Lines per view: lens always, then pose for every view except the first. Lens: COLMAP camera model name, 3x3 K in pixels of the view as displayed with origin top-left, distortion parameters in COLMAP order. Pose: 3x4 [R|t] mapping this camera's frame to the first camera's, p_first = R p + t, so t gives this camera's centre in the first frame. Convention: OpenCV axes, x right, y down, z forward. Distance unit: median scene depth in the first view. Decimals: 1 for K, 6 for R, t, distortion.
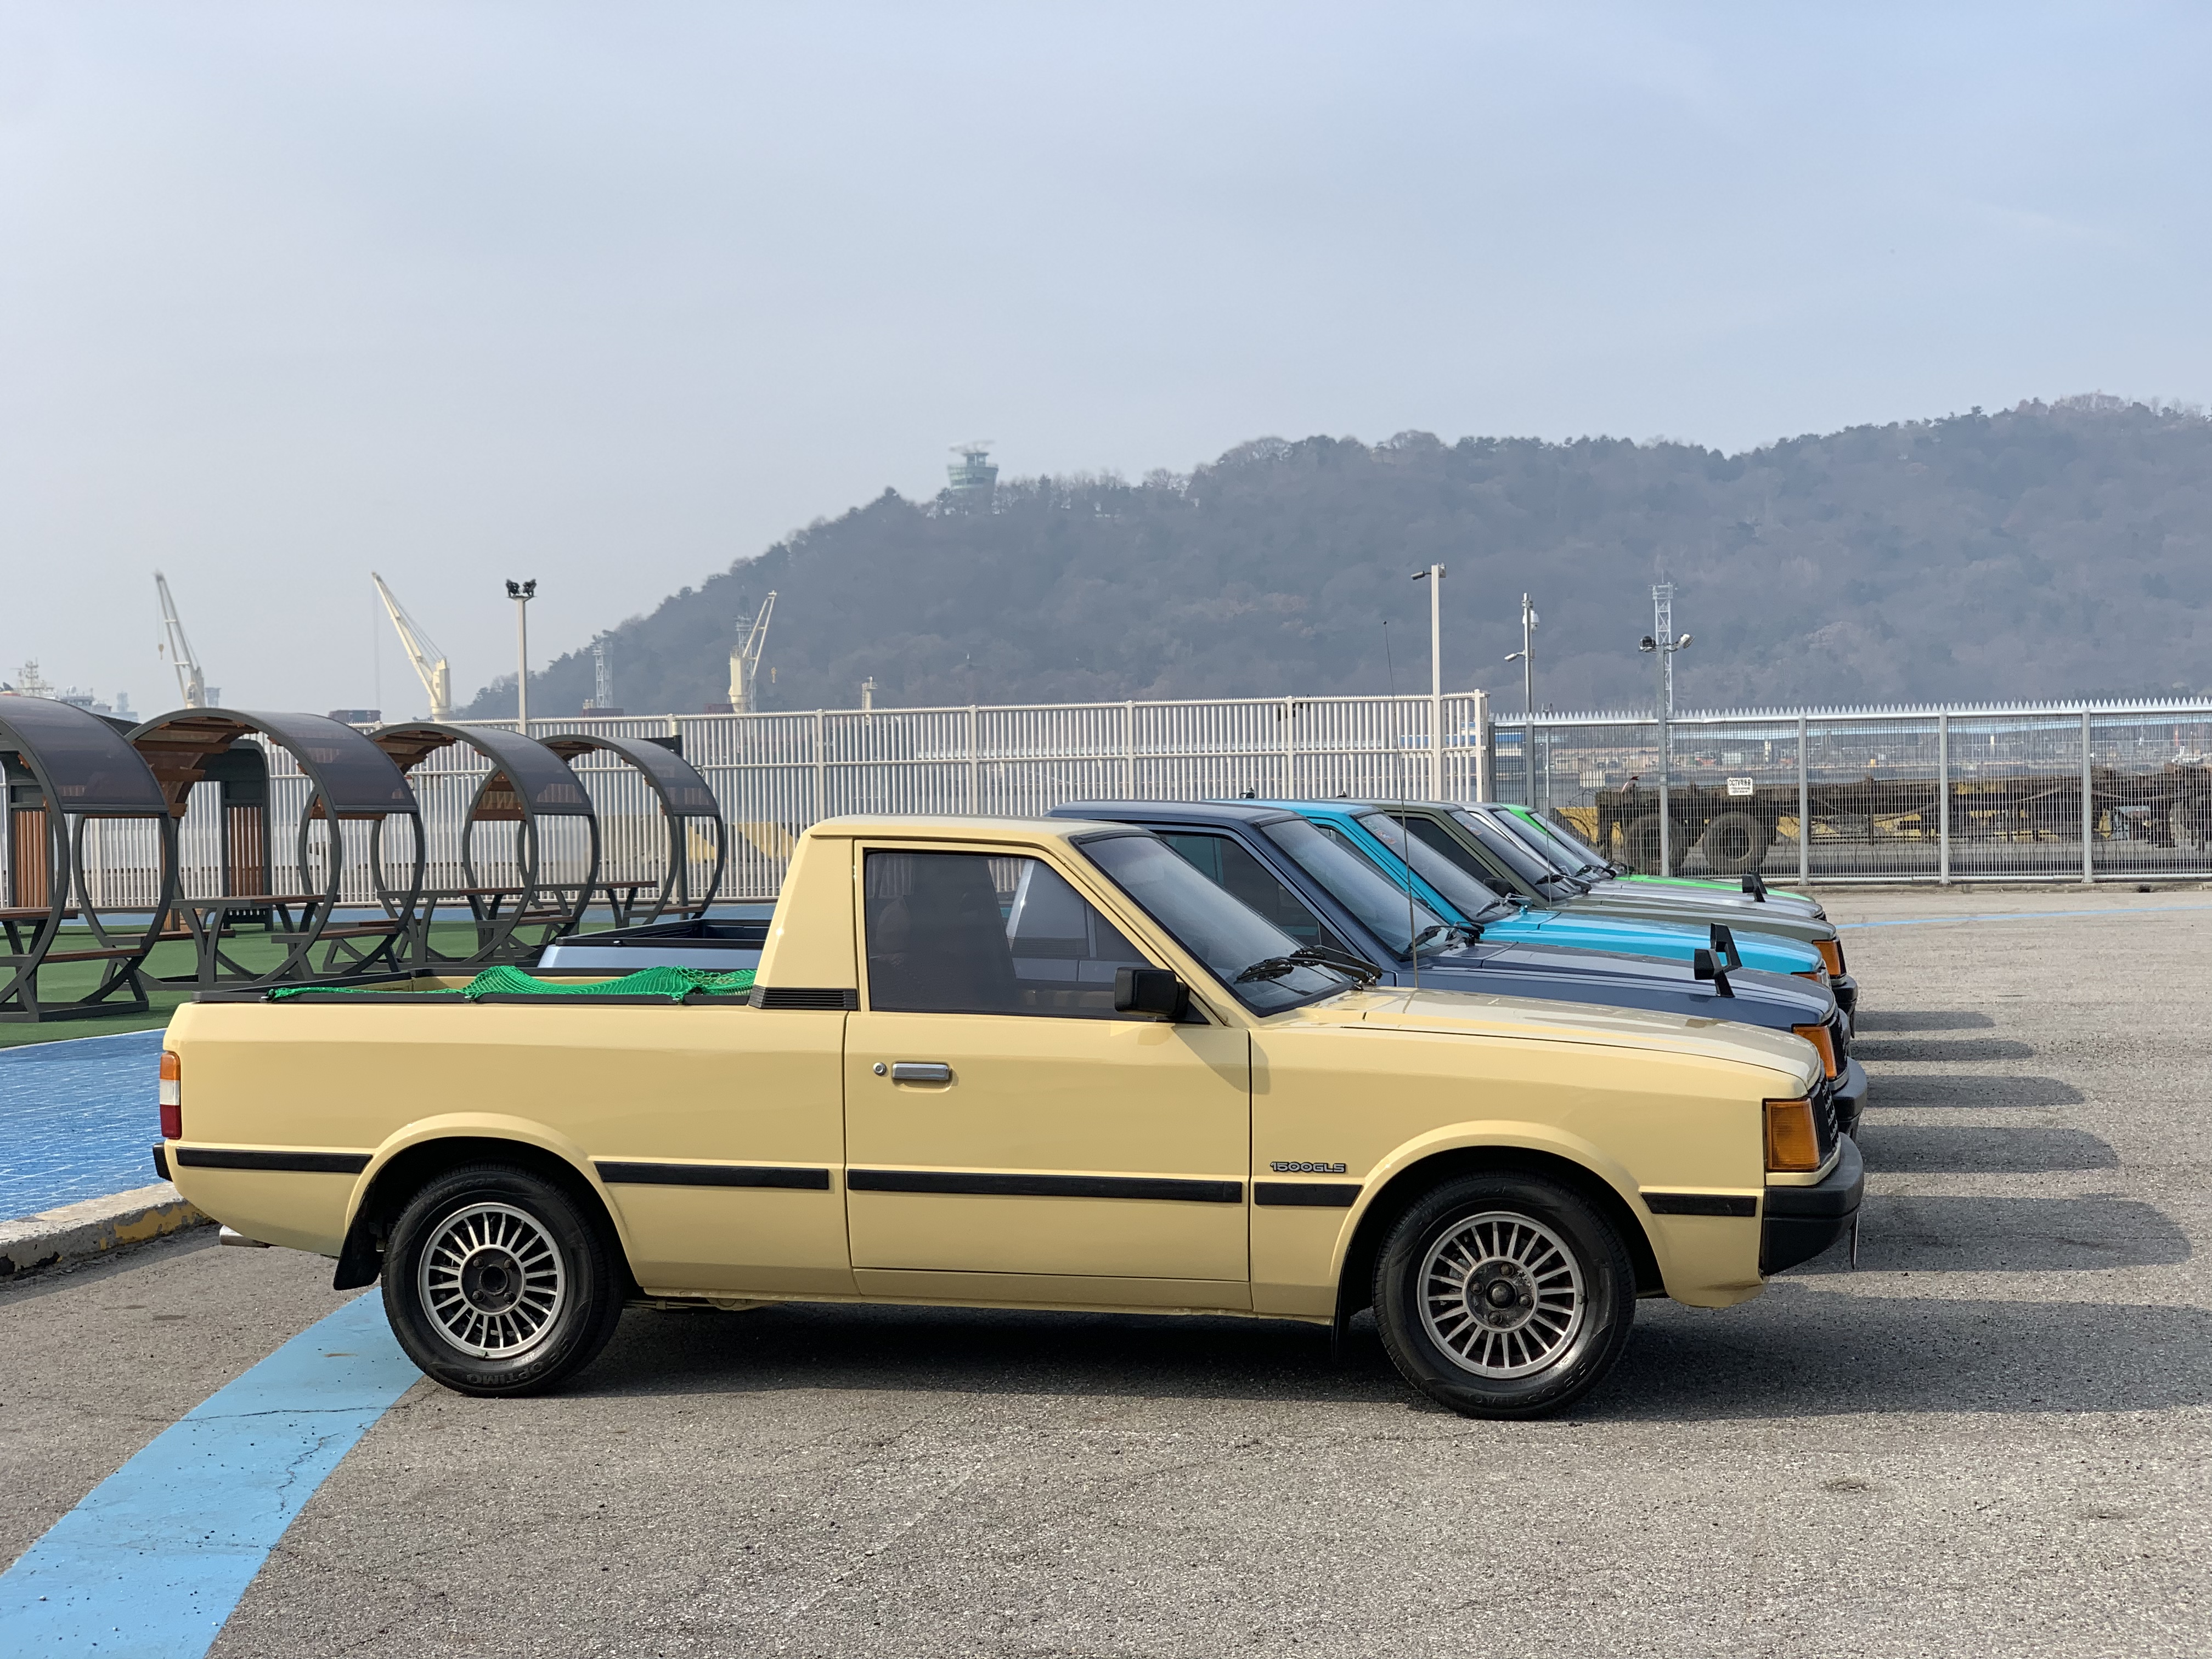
lens RADIAL K [[3352.0, 0, 1106.0], [0, 3352.0, 829.5], [0, 0, 1]] dist [-0.035577, 0.083320]
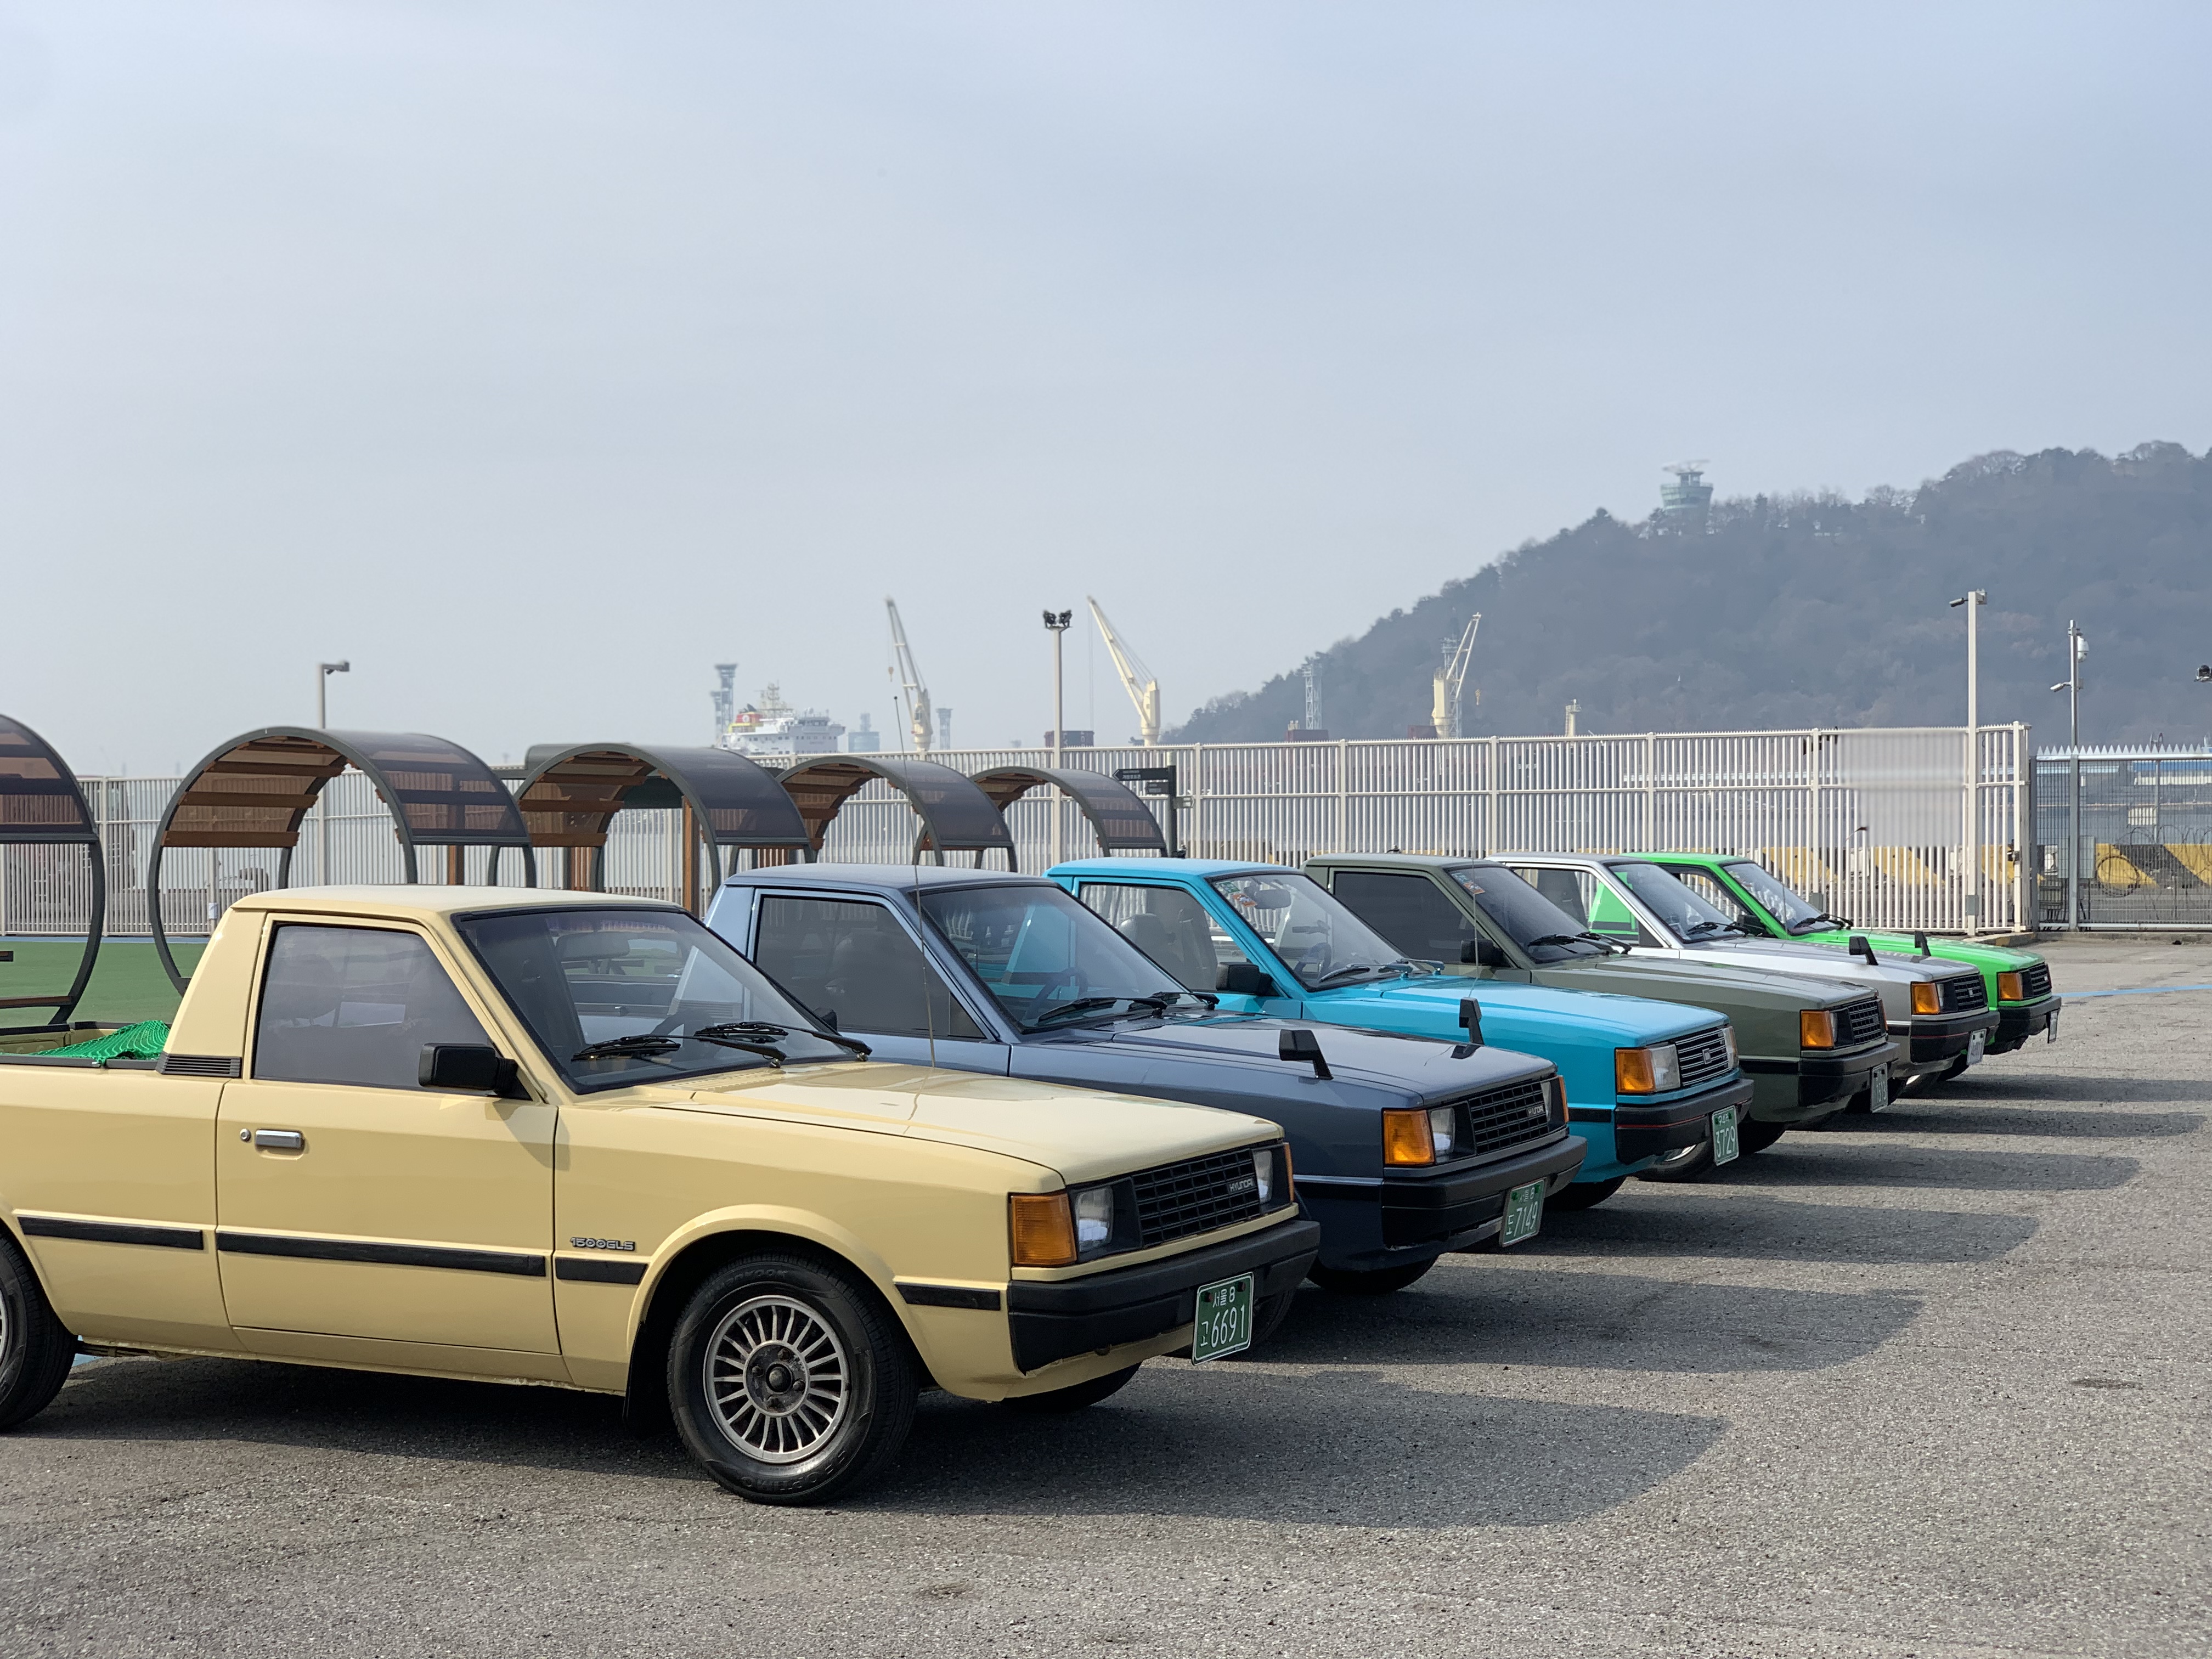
lens RADIAL K [[3345.8, 0, 1106.0], [0, 3345.8, 829.5], [0, 0, 1]] dist [0.056751, 0.074113]
pose [[0.977959, 0.009546, -0.208579, 0.420497], [-0.010917, 0.999926, -0.005421, -0.021128], [0.208512, 0.007578, 0.977991, 0.036695]]
